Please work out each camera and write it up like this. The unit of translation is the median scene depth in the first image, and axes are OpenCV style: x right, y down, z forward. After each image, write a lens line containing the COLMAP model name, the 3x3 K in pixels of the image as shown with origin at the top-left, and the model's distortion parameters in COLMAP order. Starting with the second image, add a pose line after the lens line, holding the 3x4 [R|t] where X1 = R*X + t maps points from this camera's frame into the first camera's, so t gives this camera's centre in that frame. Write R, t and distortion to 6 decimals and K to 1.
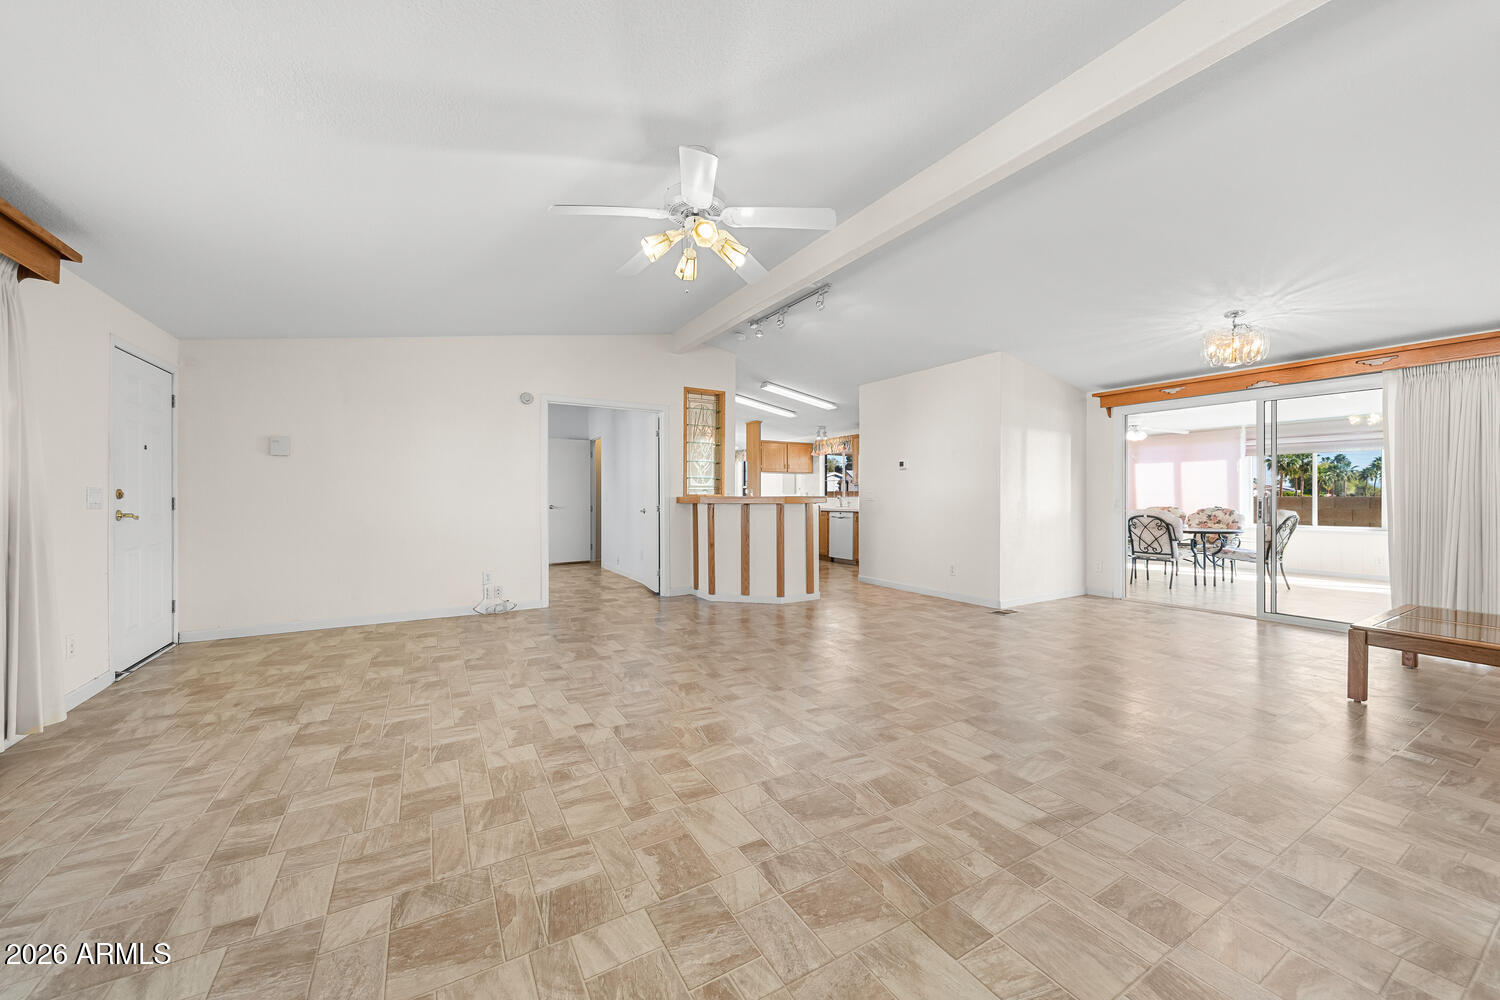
lens RADIAL K [[550.0, 0, 748.1], [0, 550.0, 497.7], [0, 0, 1]] dist [-0.000990, -0.000425]
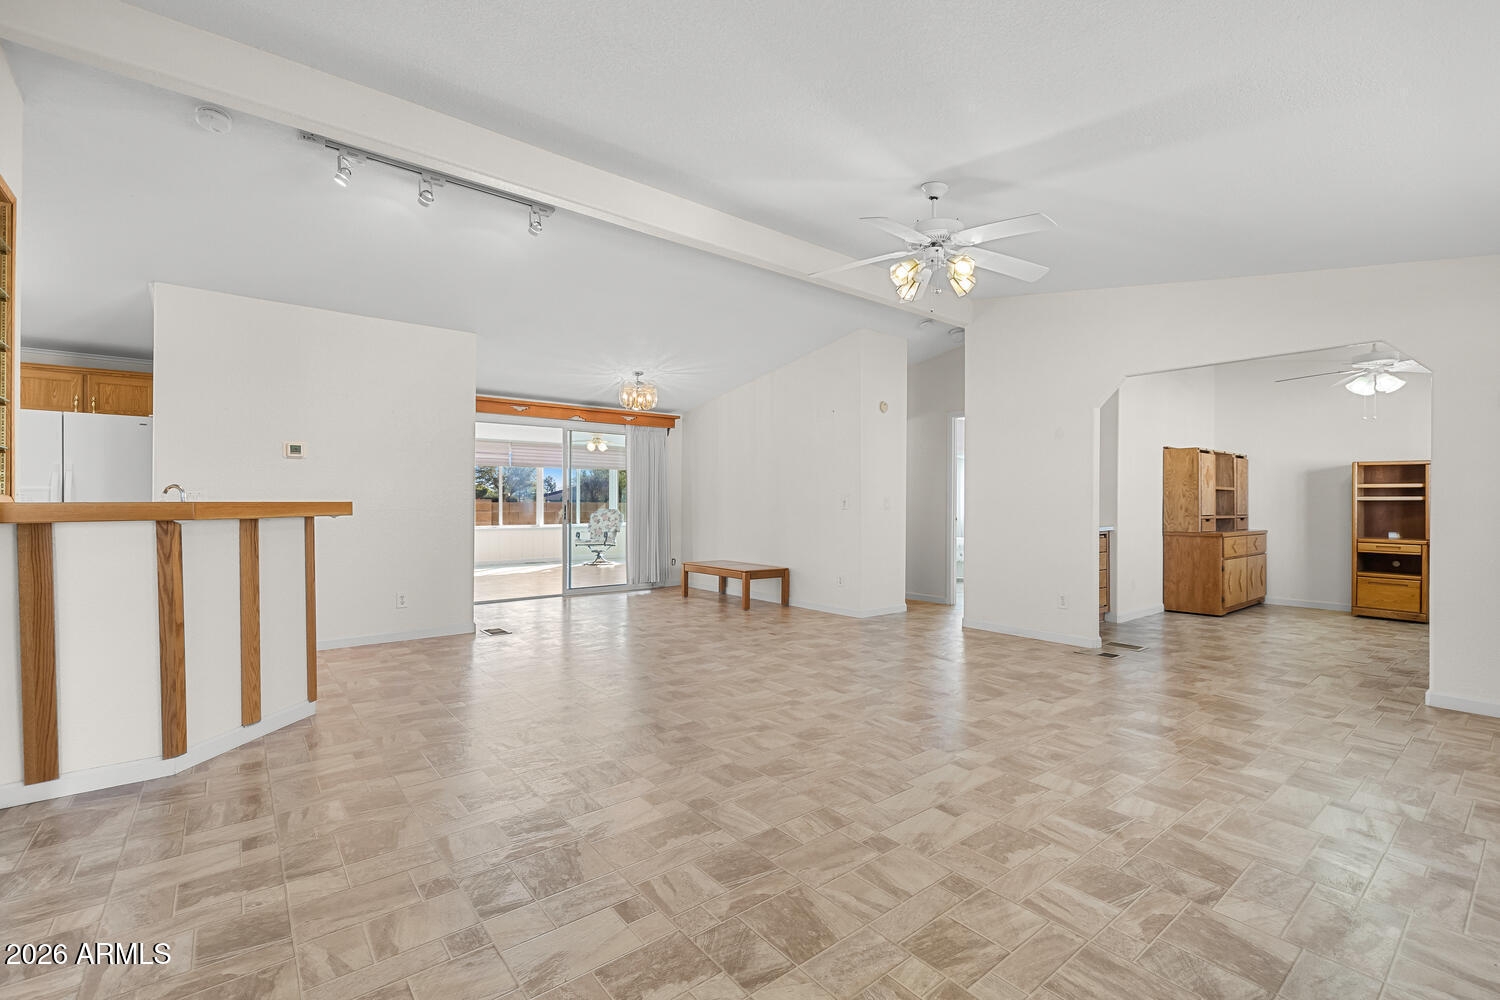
lens RADIAL K [[649.7, 0, 748.3], [0, 649.7, 510.5], [0, 0, 1]] dist [-0.002572, -0.000695]
pose [[-0.141481, -0.013225, 0.989853, -0.600721], [-0.000484, 0.999912, 0.013291, -0.002566], [-0.989941, 0.001401, -0.141475, 0.703043]]
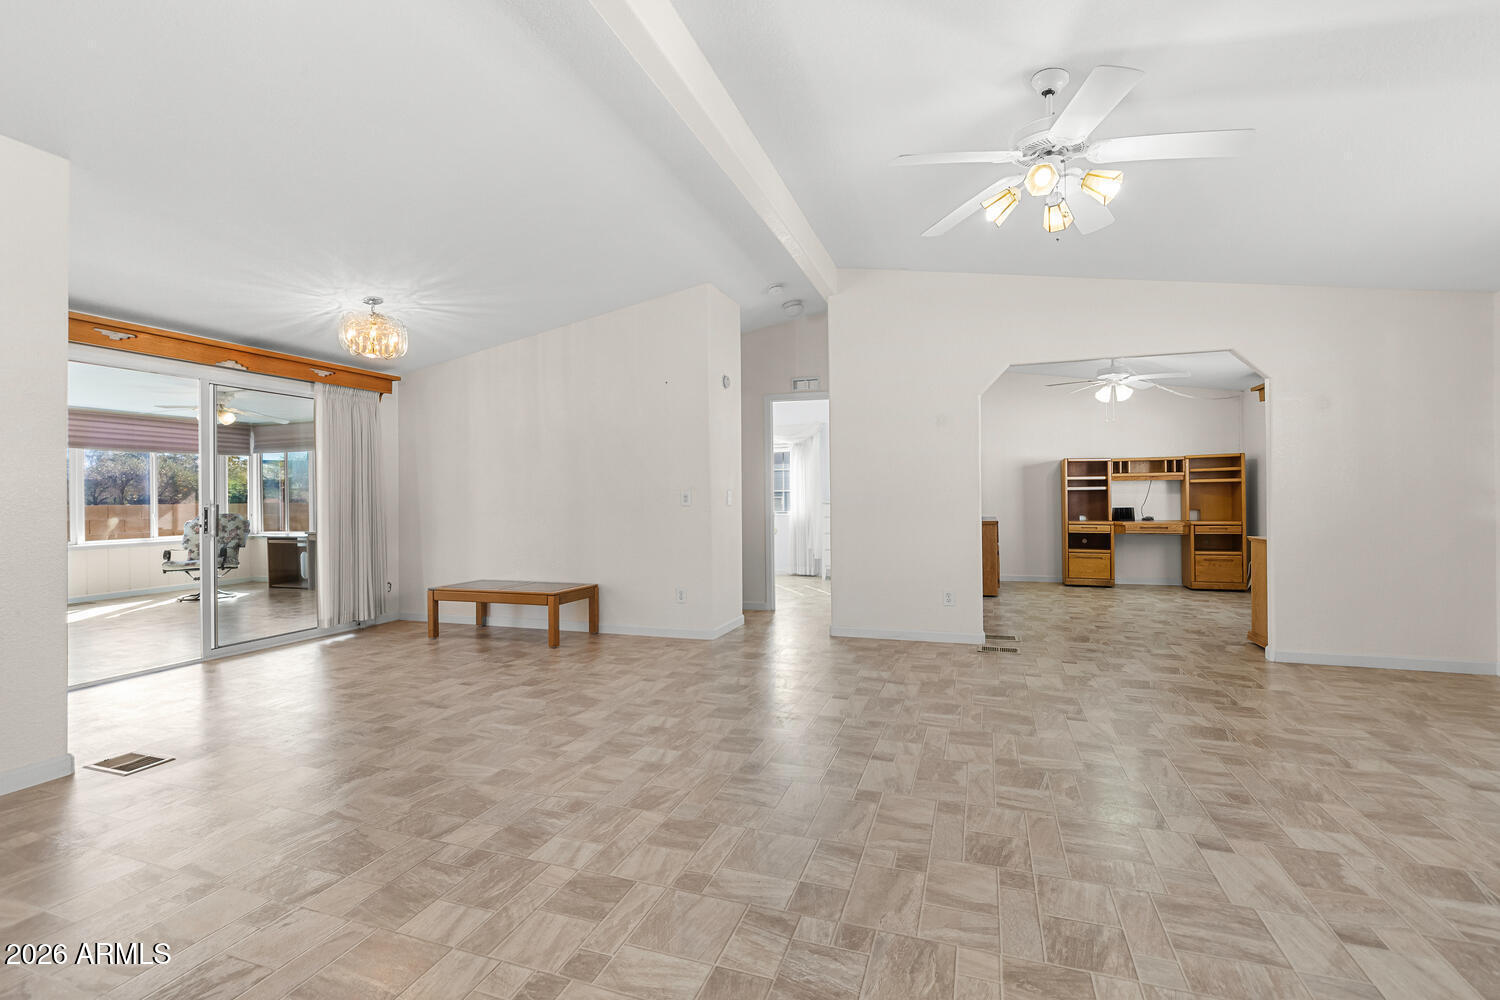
lens RADIAL K [[657.5, 0, 750.0], [0, 657.5, 500.0], [0, 0, 1]] dist [-0.003309, -0.001215]
pose [[-0.645340, 0.003515, 0.763888, -0.253713], [0.013006, 0.999895, 0.006386, -0.002632], [-0.763785, 0.014056, -0.645318, 0.904473]]
